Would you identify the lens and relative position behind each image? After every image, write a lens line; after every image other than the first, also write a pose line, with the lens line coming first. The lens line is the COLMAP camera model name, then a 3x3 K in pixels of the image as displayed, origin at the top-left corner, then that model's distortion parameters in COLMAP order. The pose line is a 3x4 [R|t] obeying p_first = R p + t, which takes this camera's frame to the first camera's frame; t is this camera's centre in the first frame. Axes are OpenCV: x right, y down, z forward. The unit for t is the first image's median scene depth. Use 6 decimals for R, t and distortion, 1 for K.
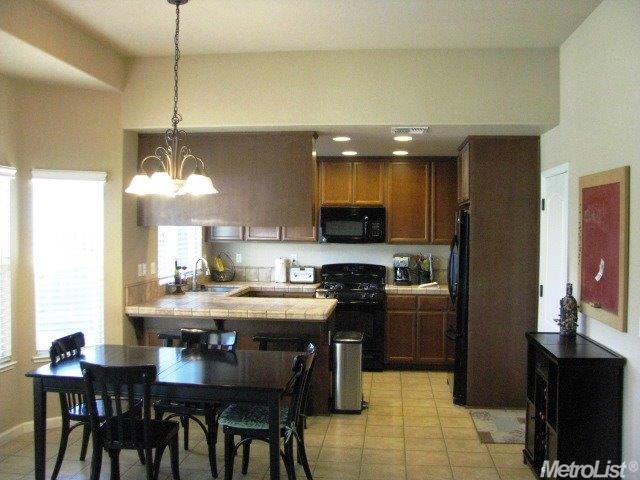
lens RADIAL K [[691.3, 0, 316.7], [0, 691.3, 238.0], [0, 0, 1]] dist [-0.112492, 0.000000]
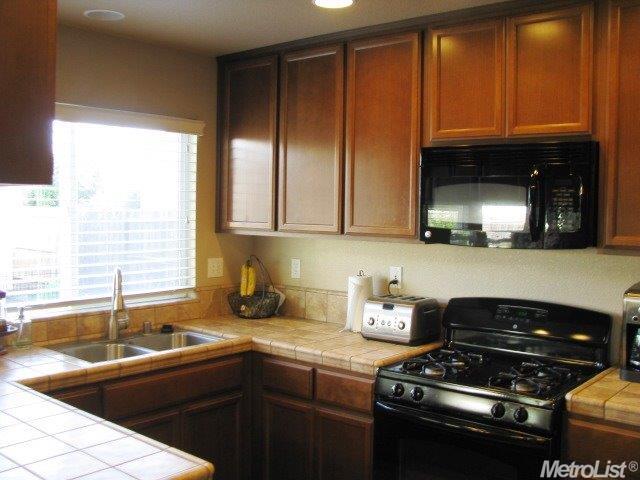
lens RADIAL K [[691.3, 0, 323.0], [0, 691.3, 236.4], [0, 0, 1]] dist [-0.112492, 0.000000]
pose [[0.818562, 0.028700, -0.573701, 0.219971], [-0.014883, 0.999475, 0.028763, -0.007618], [0.574226, -0.015006, 0.818560, 0.812375]]
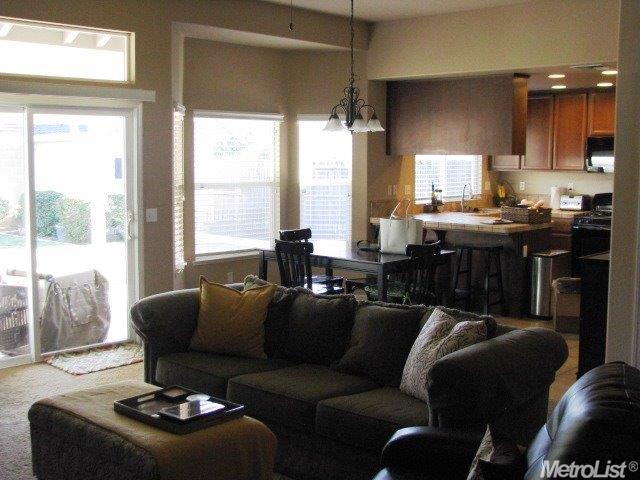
lens RADIAL K [[828.0, 0, 319.6], [0, 828.0, 243.5], [0, 0, 1]] dist [-0.075671, 0.000000]
pose [[0.808629, 0.056040, -0.585644, 0.504877], [-0.006631, 0.996258, 0.086177, 0.013128], [0.588282, -0.065802, 0.805974, -0.294709]]
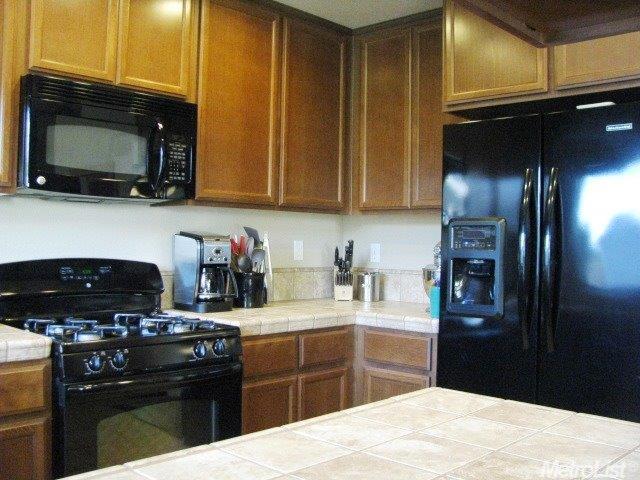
lens RADIAL K [[691.3, 0, 318.4], [0, 691.3, 236.9], [0, 0, 1]] dist [-0.112492, 0.000000]
pose [[0.618532, 0.009133, 0.785706, -0.184189], [0.002022, 0.999911, -0.013215, 0.039227], [-0.785757, 0.009762, 0.618458, 0.880966]]
